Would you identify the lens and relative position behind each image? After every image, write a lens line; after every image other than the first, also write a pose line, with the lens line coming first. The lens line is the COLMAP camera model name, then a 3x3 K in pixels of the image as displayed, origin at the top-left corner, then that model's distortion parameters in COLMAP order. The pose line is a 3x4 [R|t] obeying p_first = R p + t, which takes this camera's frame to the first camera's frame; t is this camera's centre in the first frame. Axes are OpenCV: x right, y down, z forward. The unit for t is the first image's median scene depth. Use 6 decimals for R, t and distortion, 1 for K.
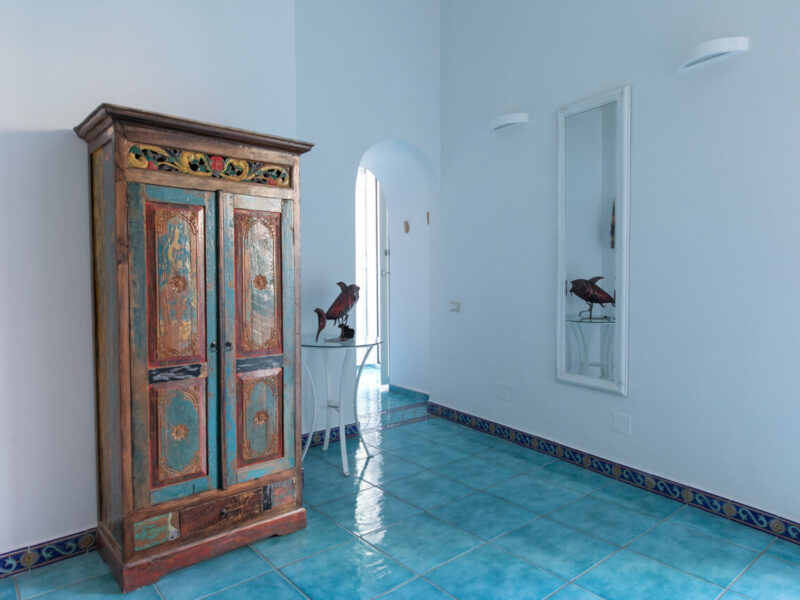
lens RADIAL K [[530.0, 0, 400.0], [0, 530.0, 300.0], [0, 0, 1]] dist [-0.002985, -0.000350]
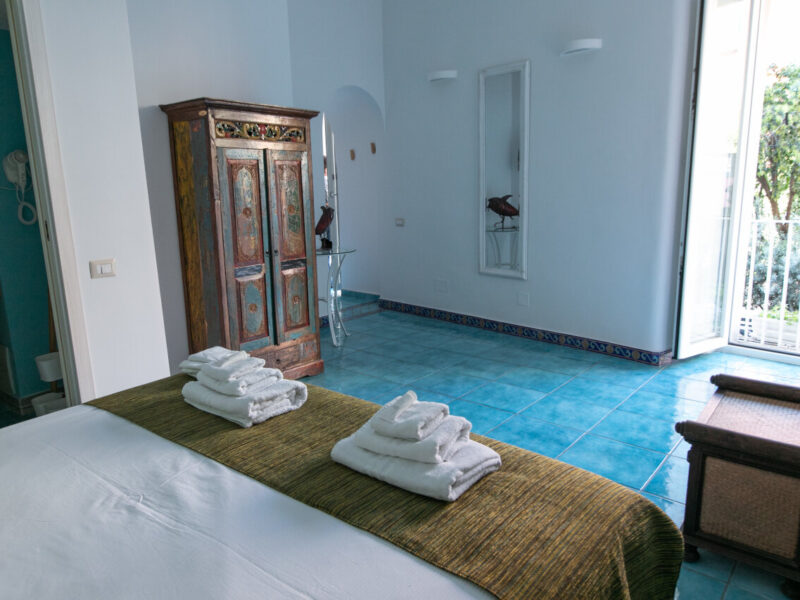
lens RADIAL K [[570.1, 0, 400.0], [0, 570.1, 300.0], [0, 0, 1]] dist [-0.007372, -0.001120]
pose [[0.985258, -0.051754, 0.163061, -0.197221], [0.027223, 0.988428, 0.149226, -0.010917], [-0.168897, -0.142587, 0.975265, -0.542346]]
